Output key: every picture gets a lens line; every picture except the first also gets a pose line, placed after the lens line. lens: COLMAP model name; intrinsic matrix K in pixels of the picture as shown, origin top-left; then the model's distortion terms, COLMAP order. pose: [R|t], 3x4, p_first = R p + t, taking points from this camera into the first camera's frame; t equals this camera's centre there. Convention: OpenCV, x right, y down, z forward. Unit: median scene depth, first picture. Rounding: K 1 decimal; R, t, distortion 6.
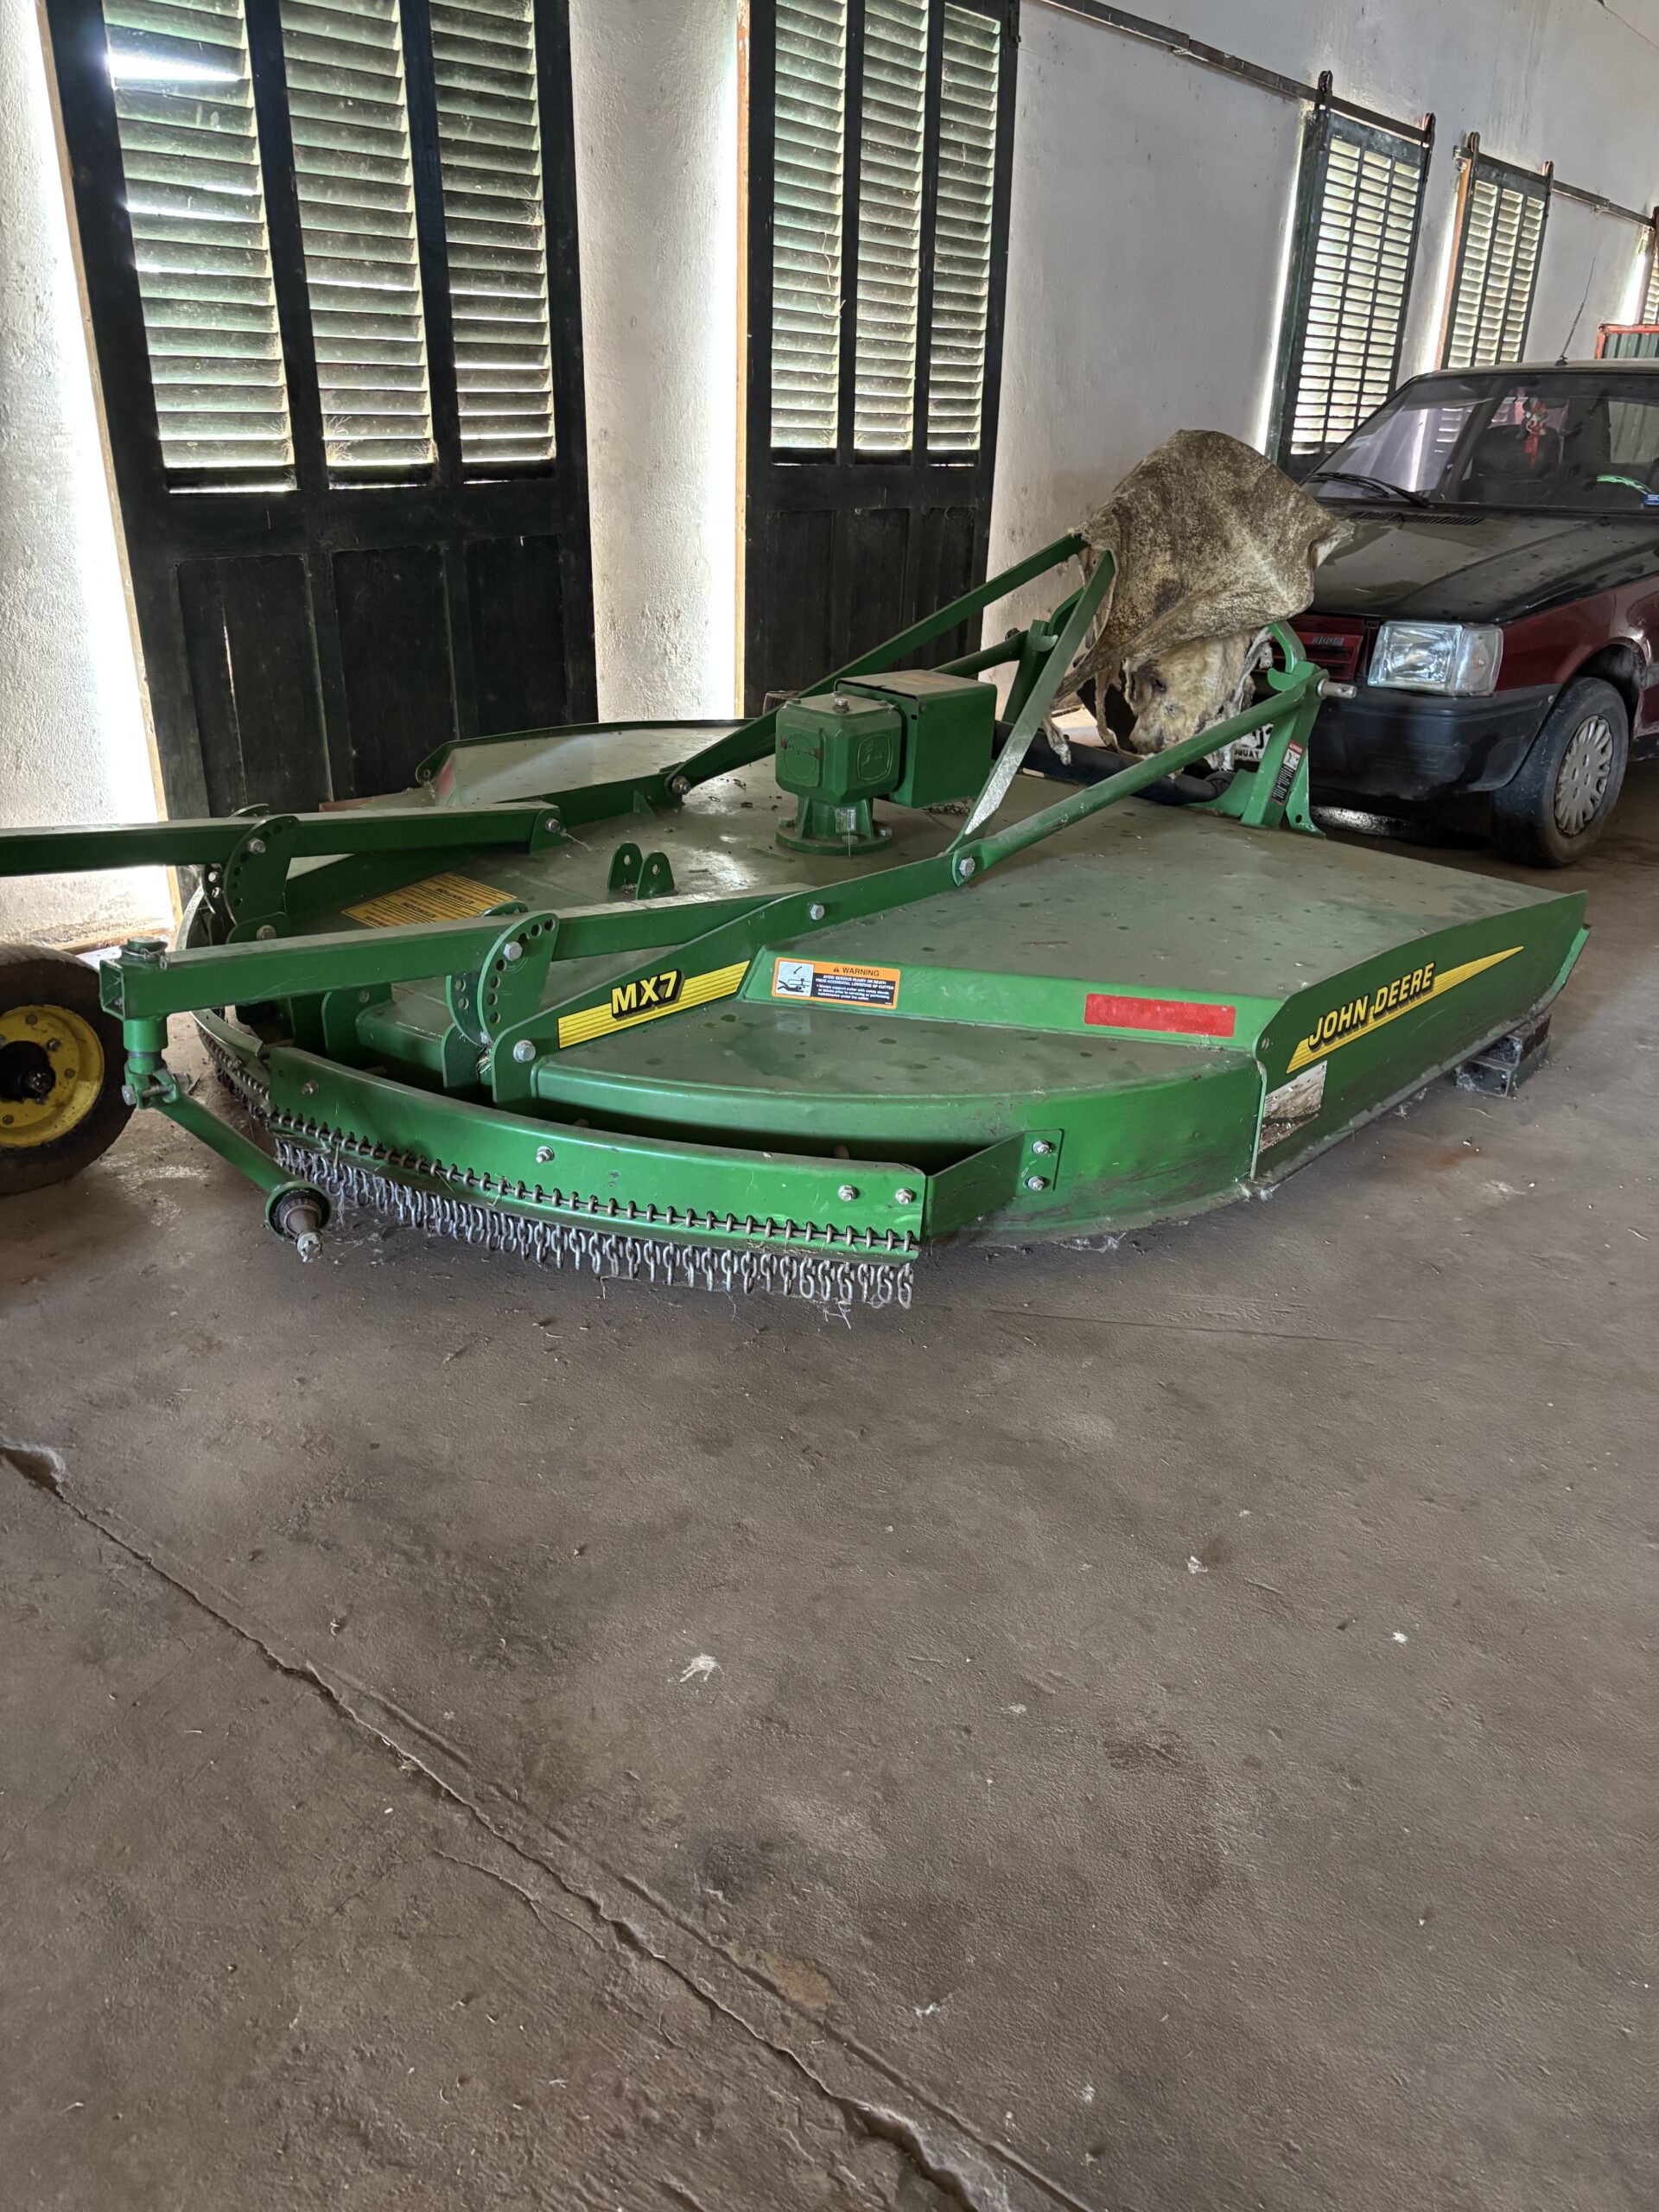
lens RADIAL K [[1683.0, 0, 822.4], [0, 1683.0, 1097.0], [0, 0, 1]] dist [0.040236, -0.055051]
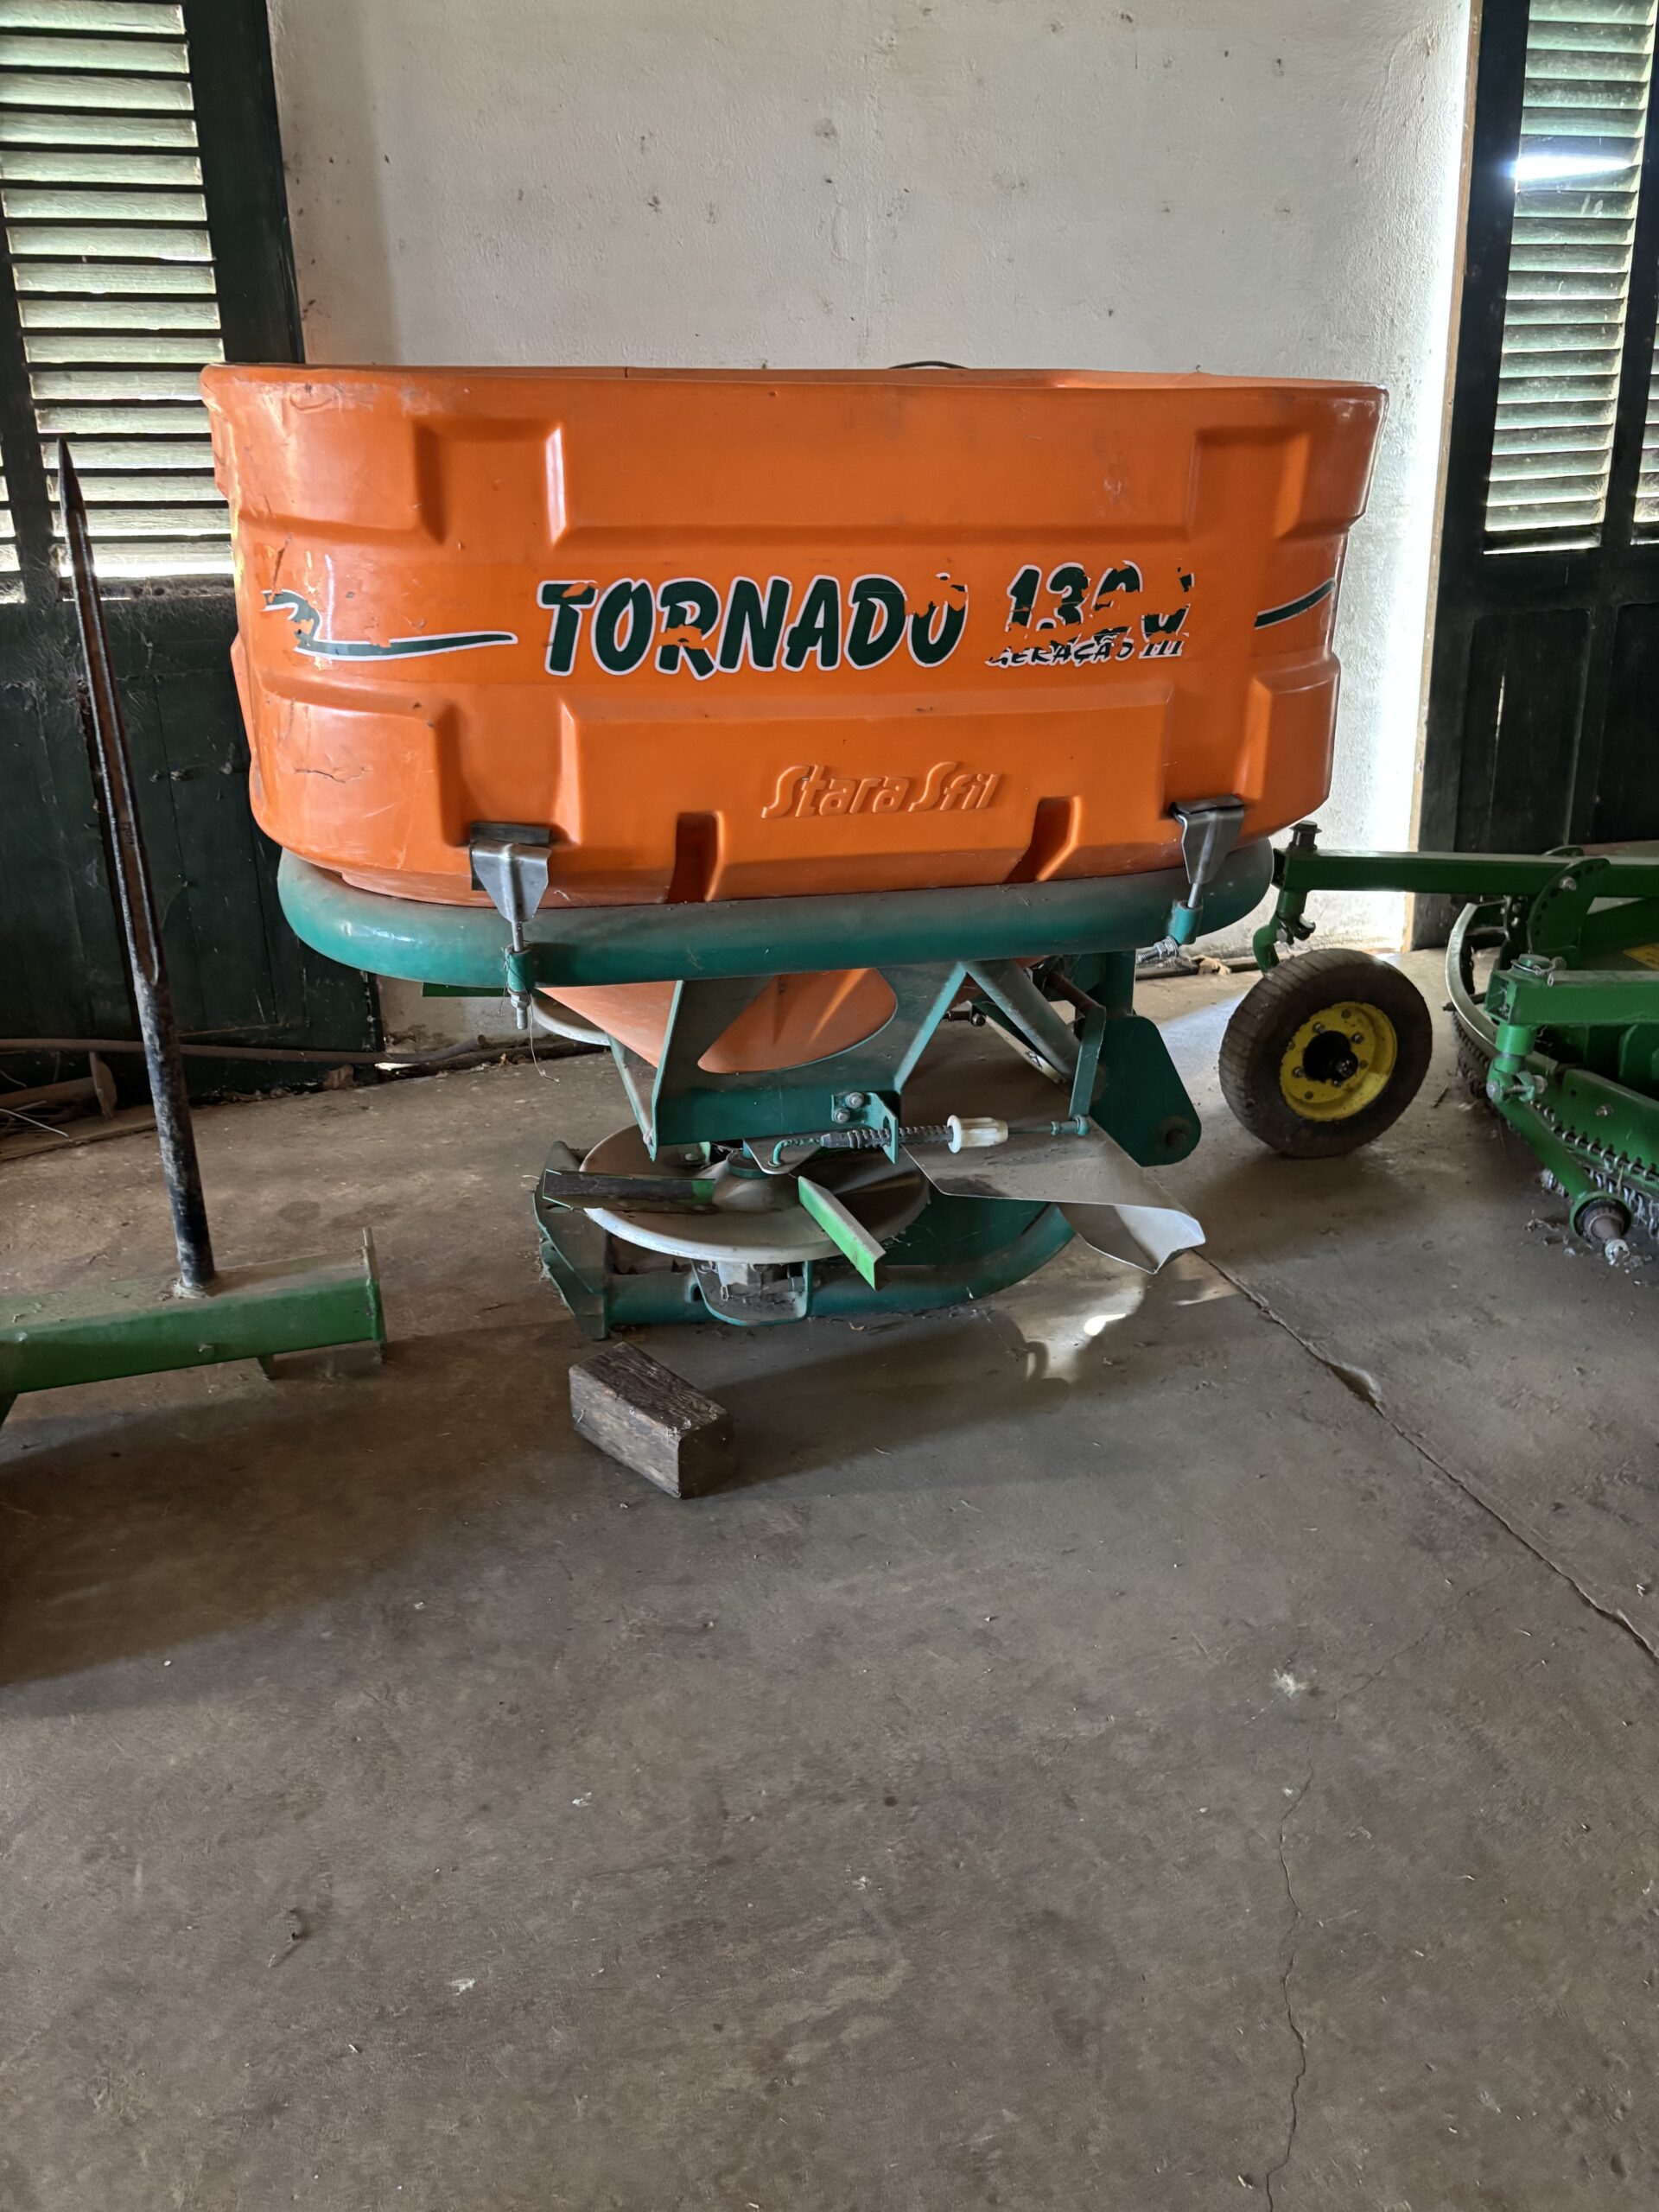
lens RADIAL K [[1683.0, 0, 818.3], [0, 1683.0, 1093.7], [0, 0, 1]] dist [0.040236, -0.055051]
pose [[0.819712, 0.158289, -0.550470, -0.111970], [-0.169543, 0.985042, 0.030783, 0.033030], [0.547108, 0.068095, 0.834288, -0.162143]]
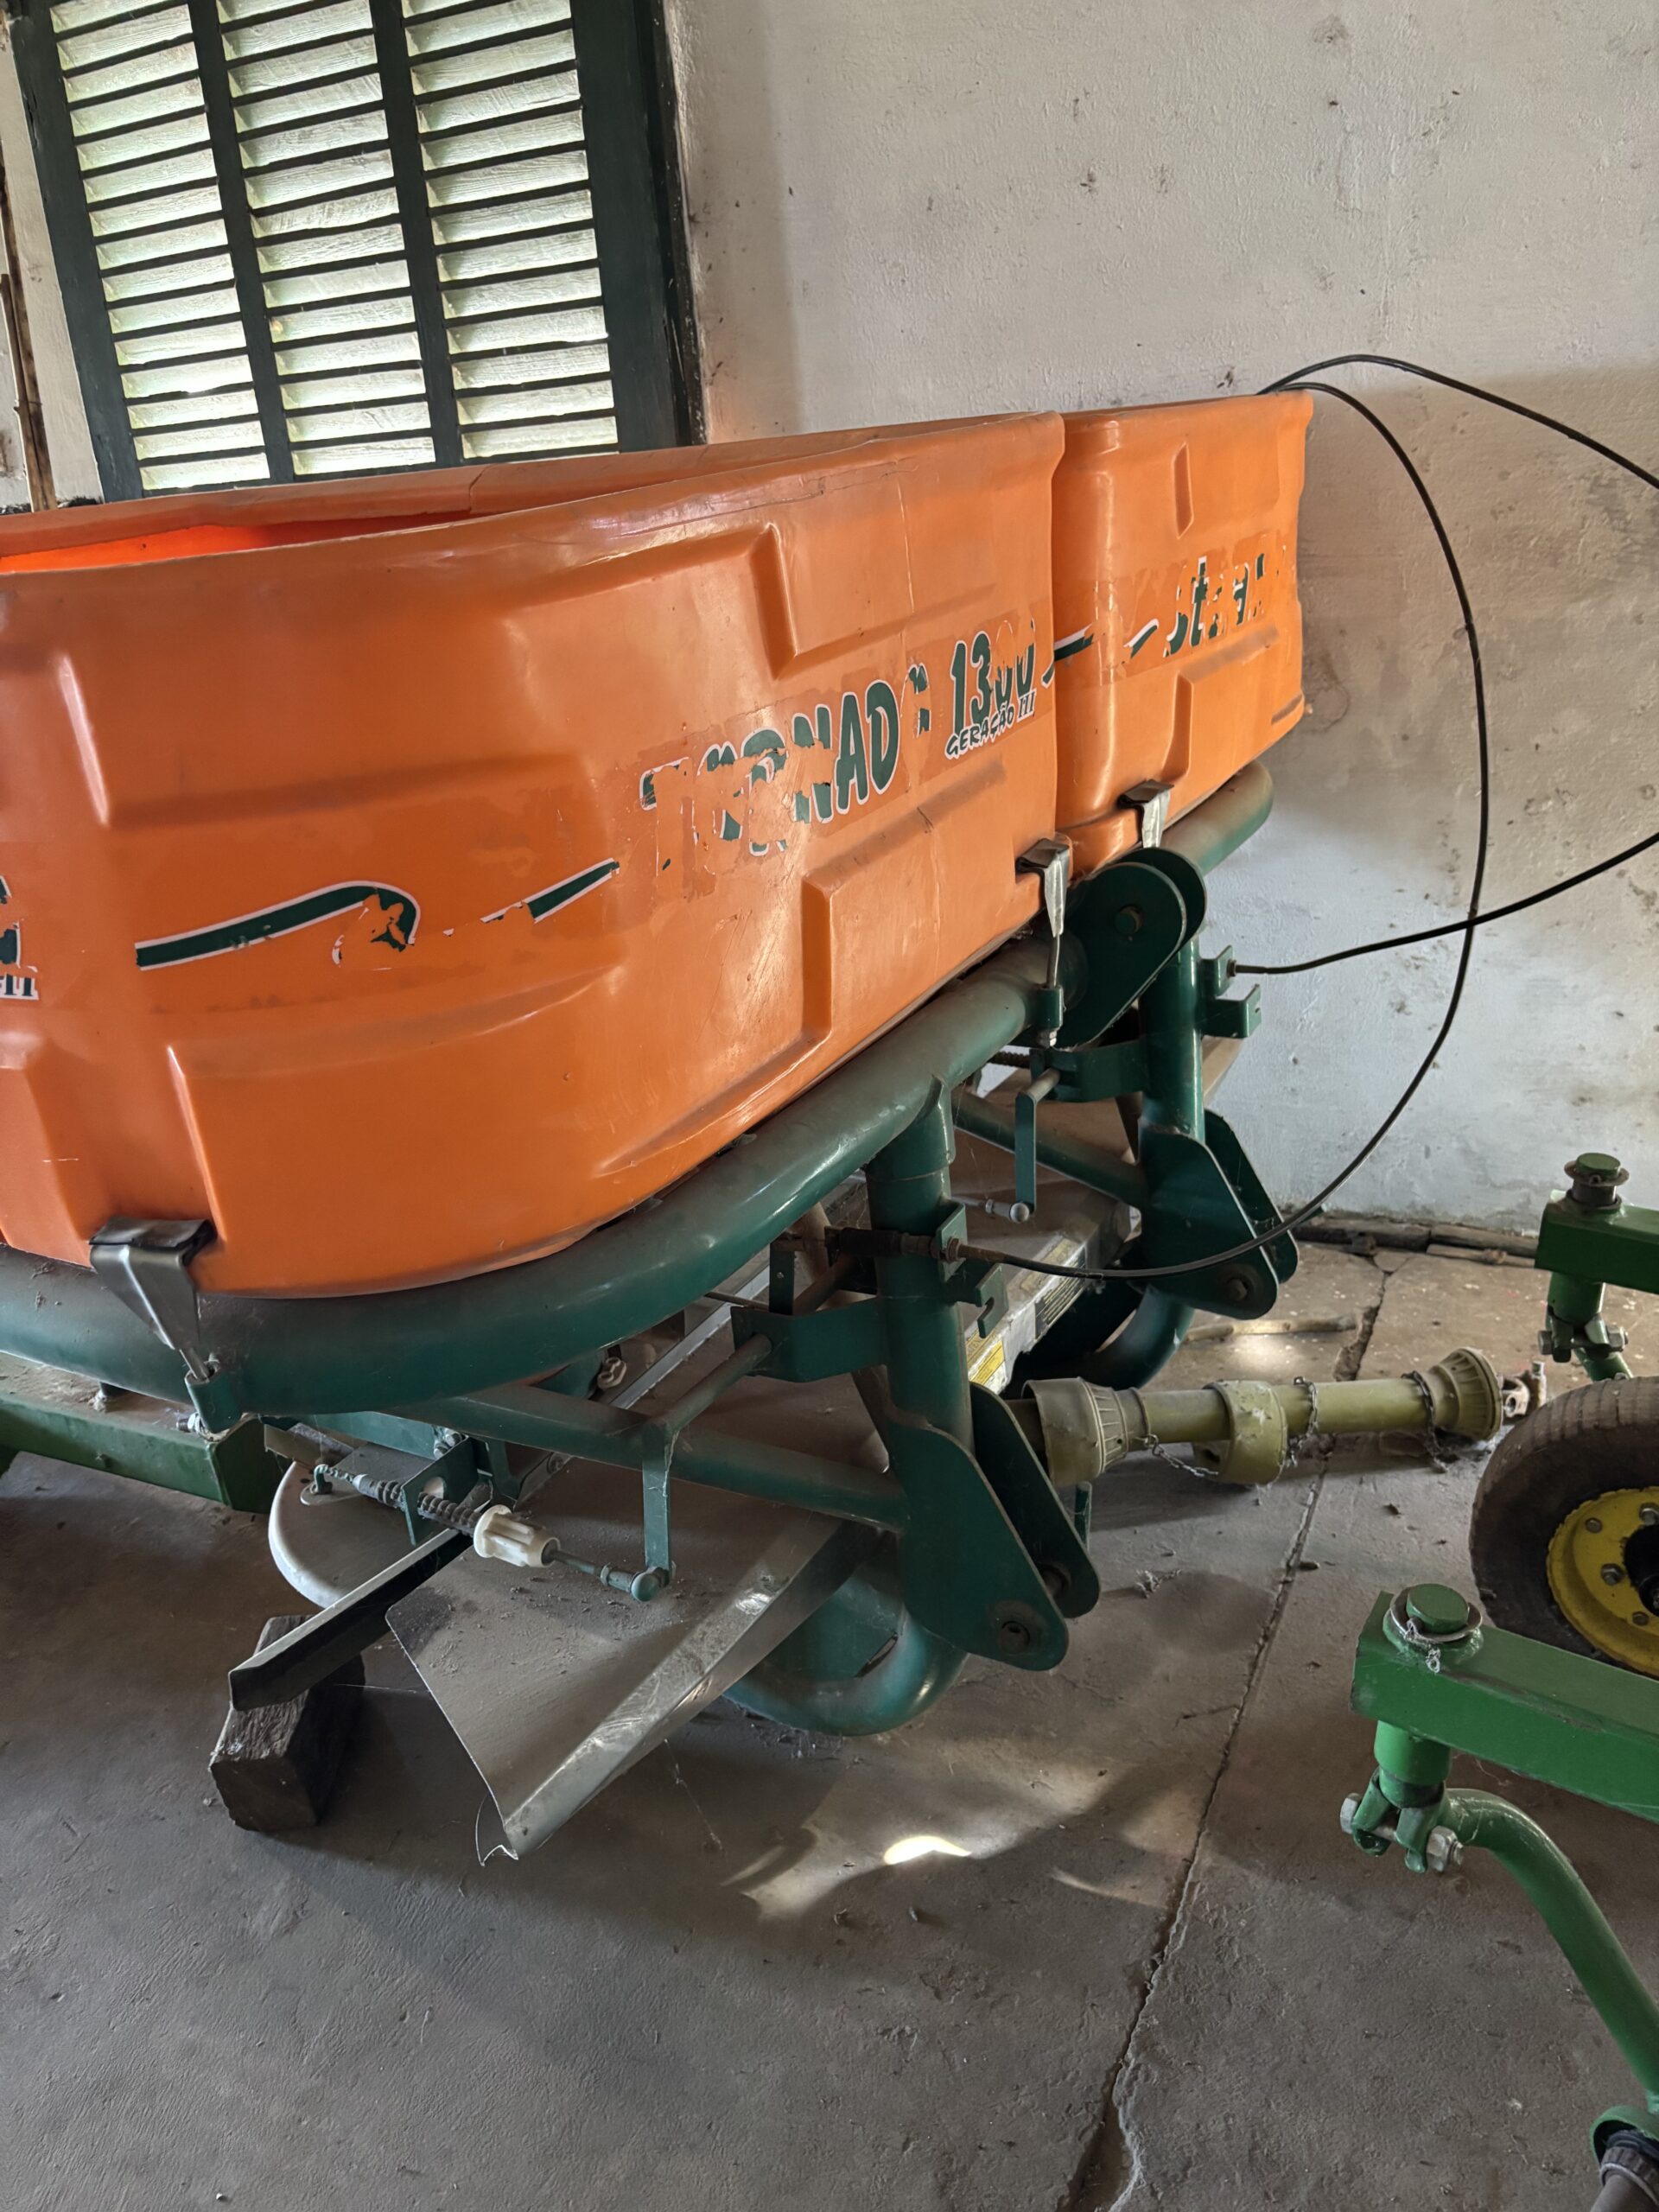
lens RADIAL K [[1683.0, 0, 830.8], [0, 1683.0, 1101.8], [0, 0, 1]] dist [0.040236, -0.055051]
pose [[0.187601, 0.285638, -0.939796, 0.025571], [-0.274392, 0.933933, 0.229083, -0.236364], [0.943141, 0.214896, 0.253584, 0.475886]]
